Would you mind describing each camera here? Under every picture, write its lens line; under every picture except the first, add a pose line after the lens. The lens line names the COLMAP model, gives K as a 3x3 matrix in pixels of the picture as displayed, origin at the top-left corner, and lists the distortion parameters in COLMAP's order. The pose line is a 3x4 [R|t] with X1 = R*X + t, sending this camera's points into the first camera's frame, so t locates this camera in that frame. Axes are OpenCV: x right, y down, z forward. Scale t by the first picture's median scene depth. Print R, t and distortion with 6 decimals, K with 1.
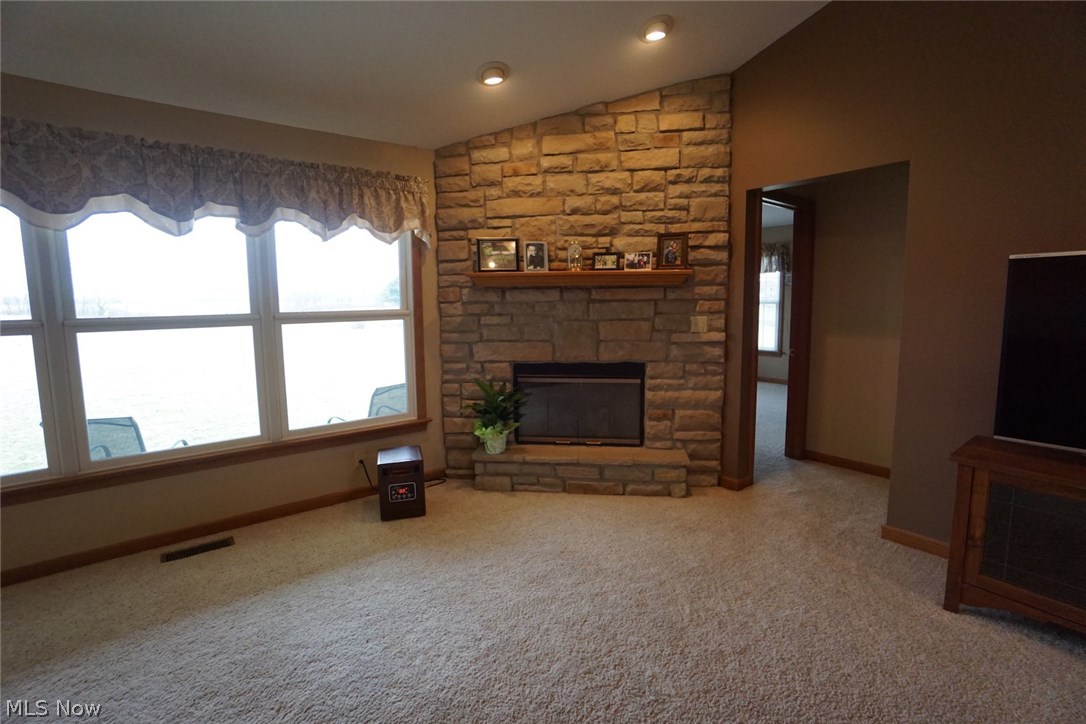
lens RADIAL K [[512.8, 0, 544.6], [0, 512.8, 344.8], [0, 0, 1]] dist [-0.045162, 0.000093]
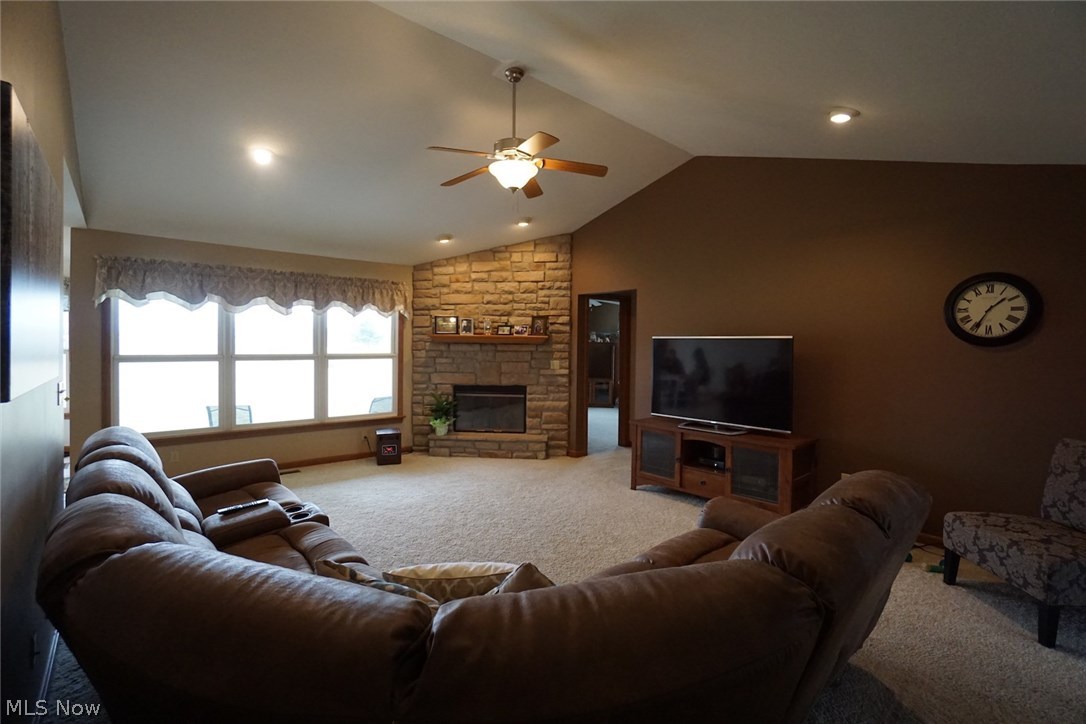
lens RADIAL K [[512.8, 0, 544.6], [0, 512.8, 344.8], [0, 0, 1]] dist [-0.045162, 0.000093]
pose [[0.998133, 0.021648, 0.057113, 0.158769], [-0.016493, 0.995874, -0.089239, 0.053344], [-0.058809, 0.088130, 0.994371, -0.841934]]
